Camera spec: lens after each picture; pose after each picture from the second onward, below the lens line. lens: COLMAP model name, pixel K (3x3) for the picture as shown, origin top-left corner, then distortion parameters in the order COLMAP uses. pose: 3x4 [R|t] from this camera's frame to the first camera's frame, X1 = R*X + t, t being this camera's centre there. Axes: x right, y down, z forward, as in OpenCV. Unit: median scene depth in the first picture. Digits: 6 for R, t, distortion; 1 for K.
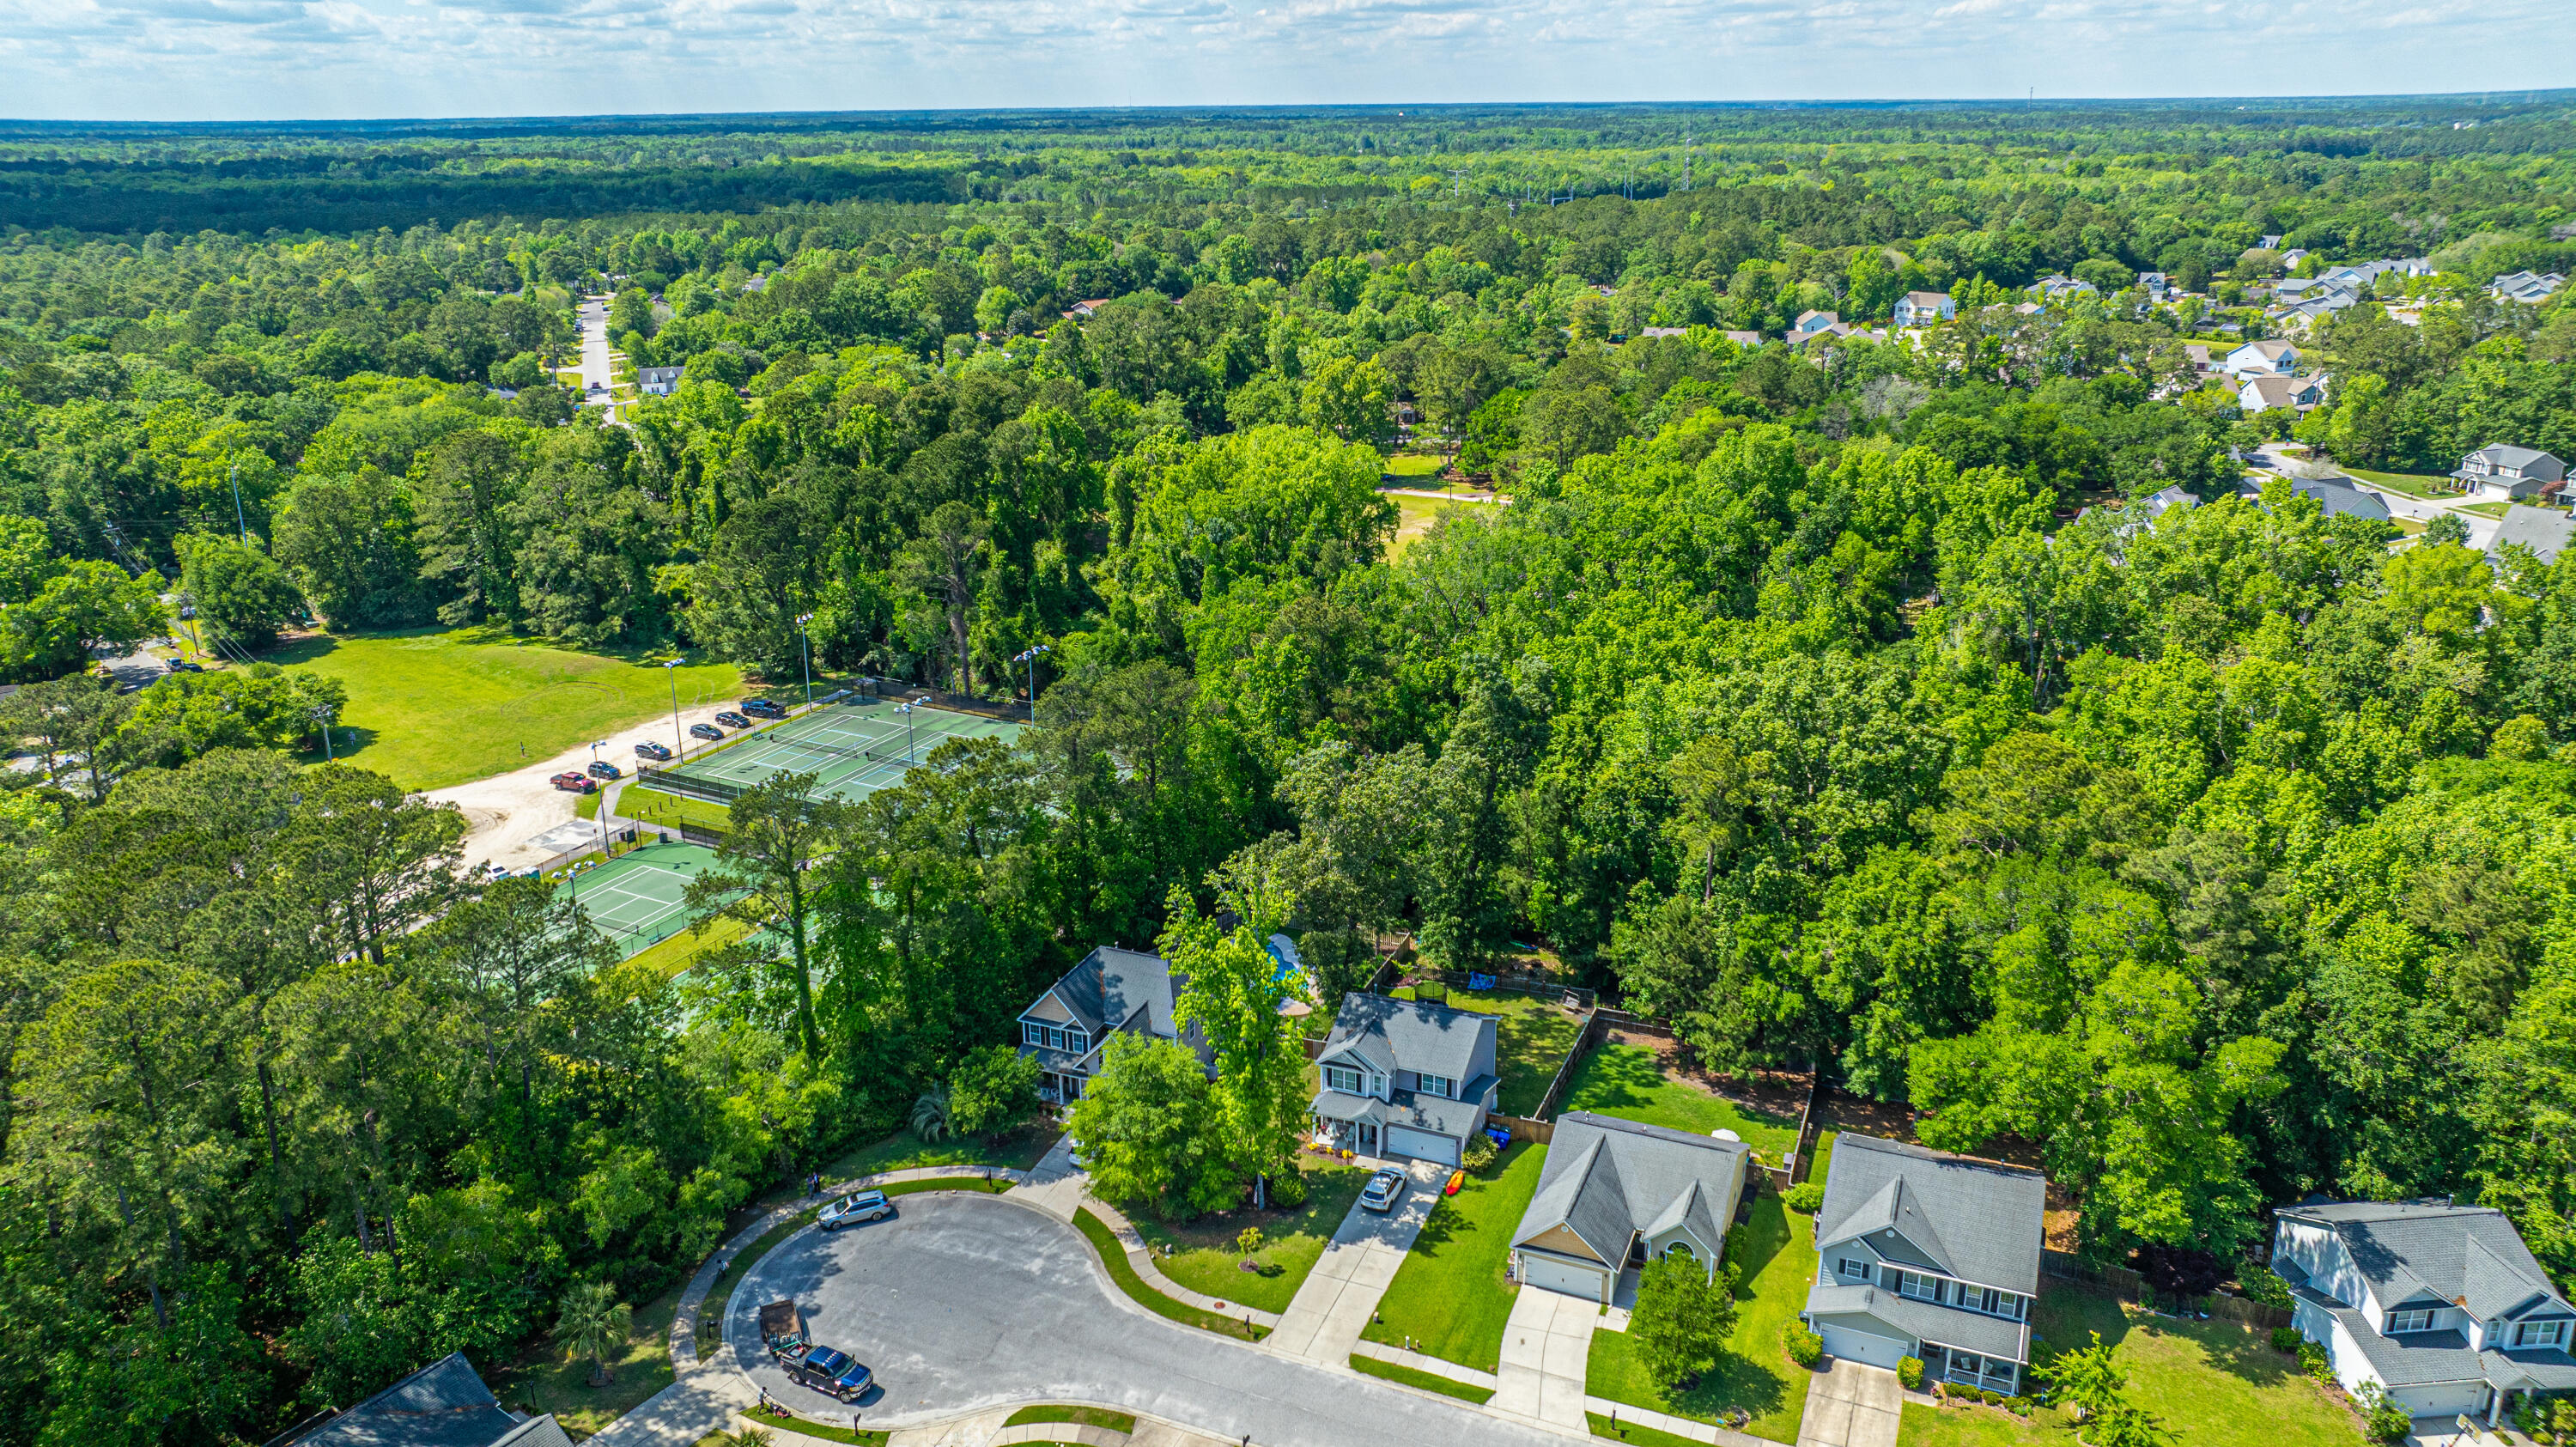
lens RADIAL K [[1810.9, 0, 1301.8], [0, 1810.9, 732.0], [0, 0, 1]] dist [-0.030145, 0.028963]
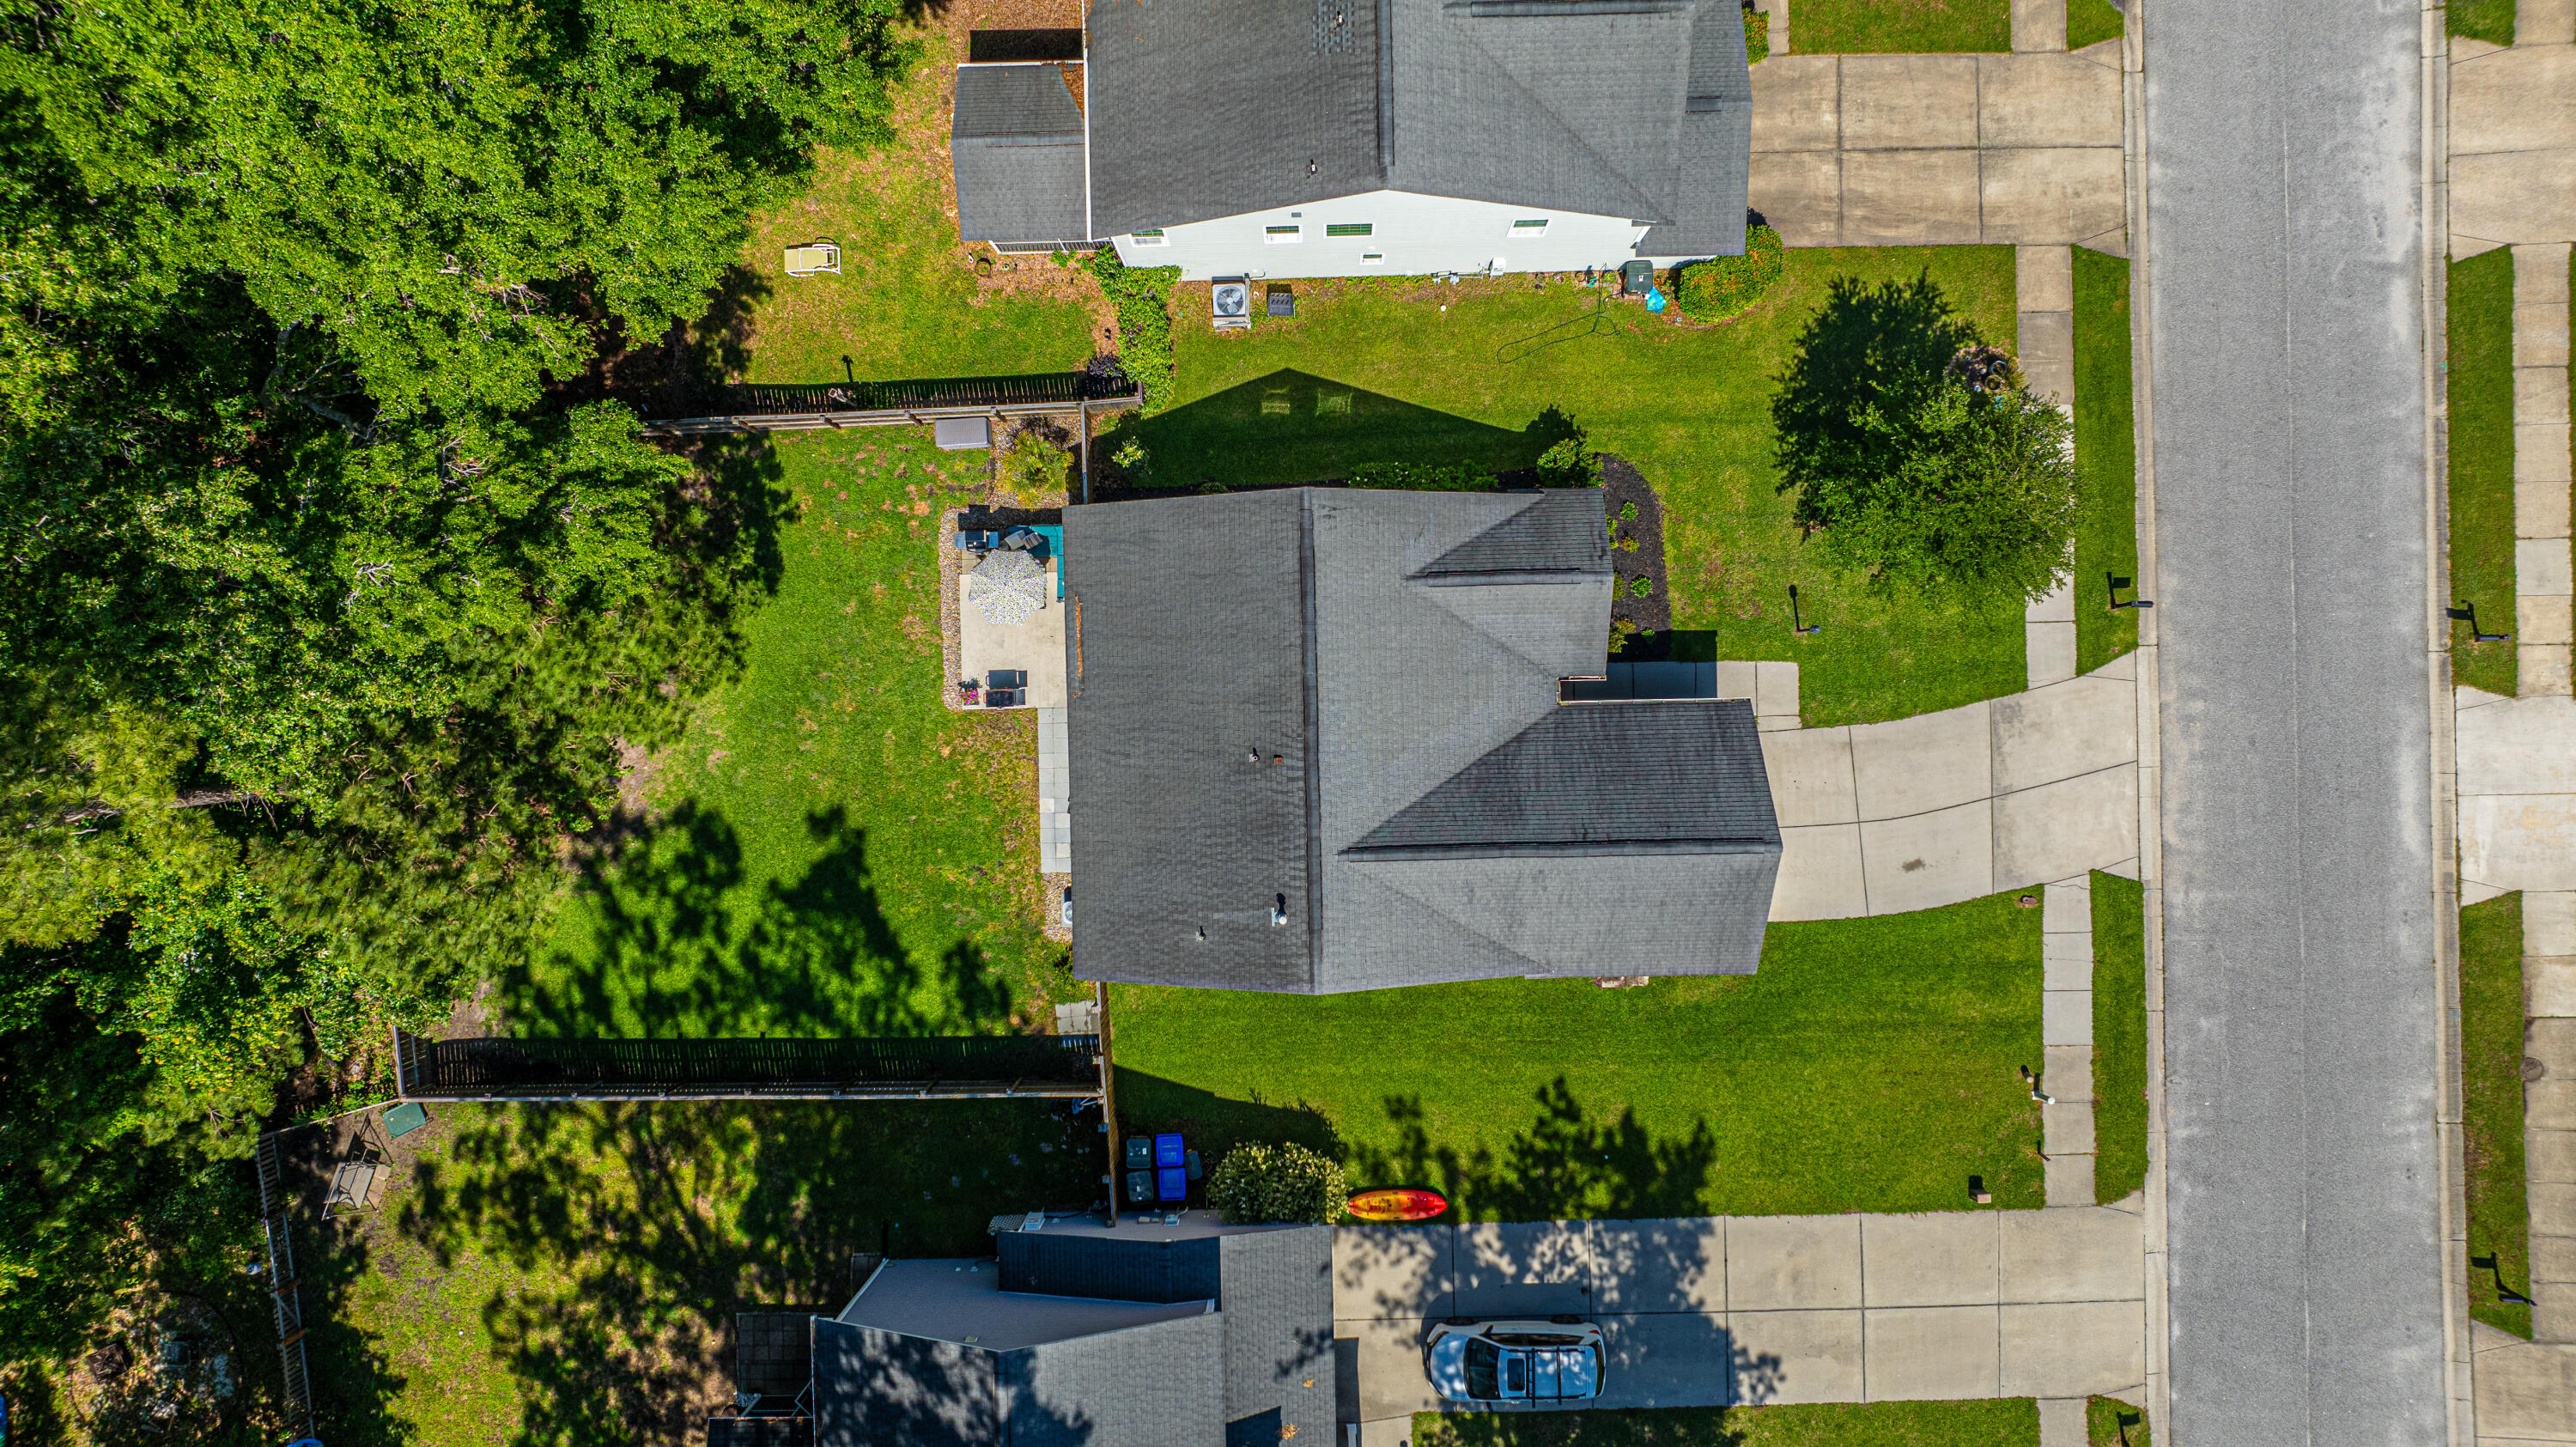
lens RADIAL K [[1810.6, 0, 1284.1], [0, 1810.6, 730.1], [0, 0, 1]] dist [-0.033919, 0.035252]
pose [[-0.397222, -0.917570, 0.016704, 0.186692], [0.339098, -0.129836, 0.931748, -0.113190], [-0.852776, 0.375776, 0.362720, 0.864343]]
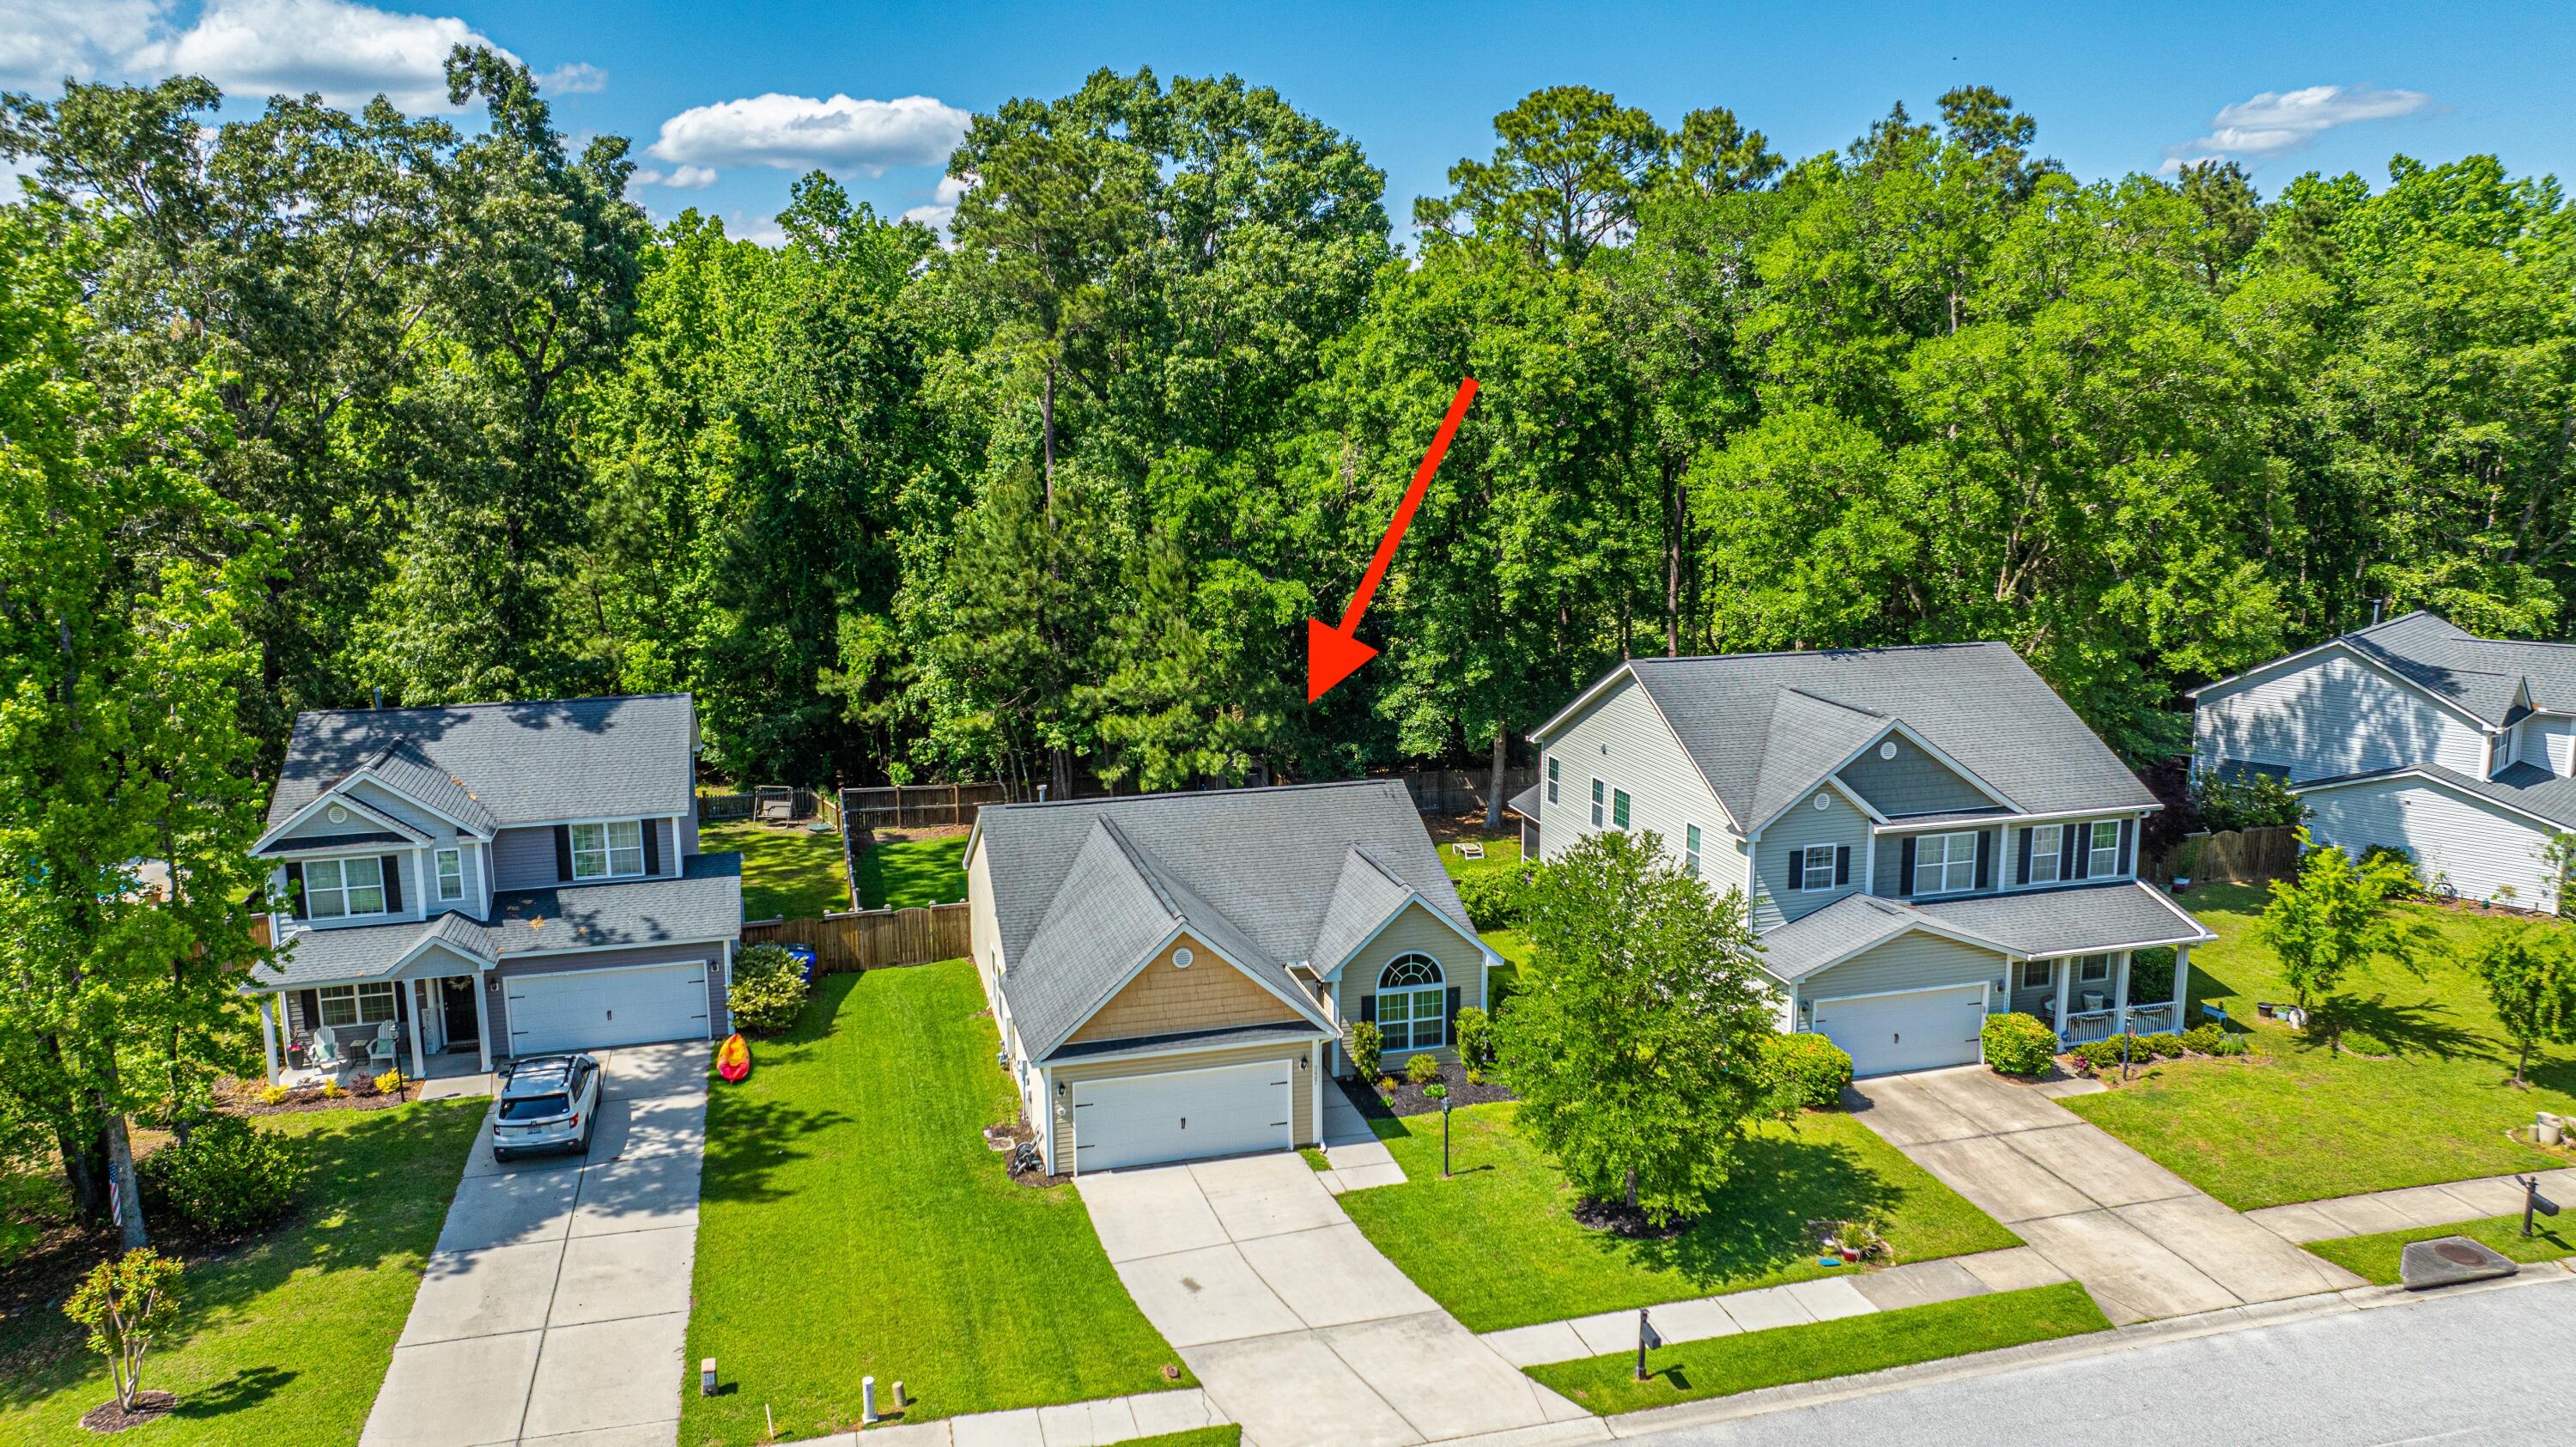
lens RADIAL K [[1810.6, 0, 1290.5], [0, 1810.6, 720.7], [0, 0, 1]] dist [-0.033919, 0.035252]
pose [[0.789980, -0.108905, 0.603384, -0.041795], [0.205281, 0.974283, -0.092915, 0.246654], [-0.577747, 0.197264, 0.792020, 0.645881]]
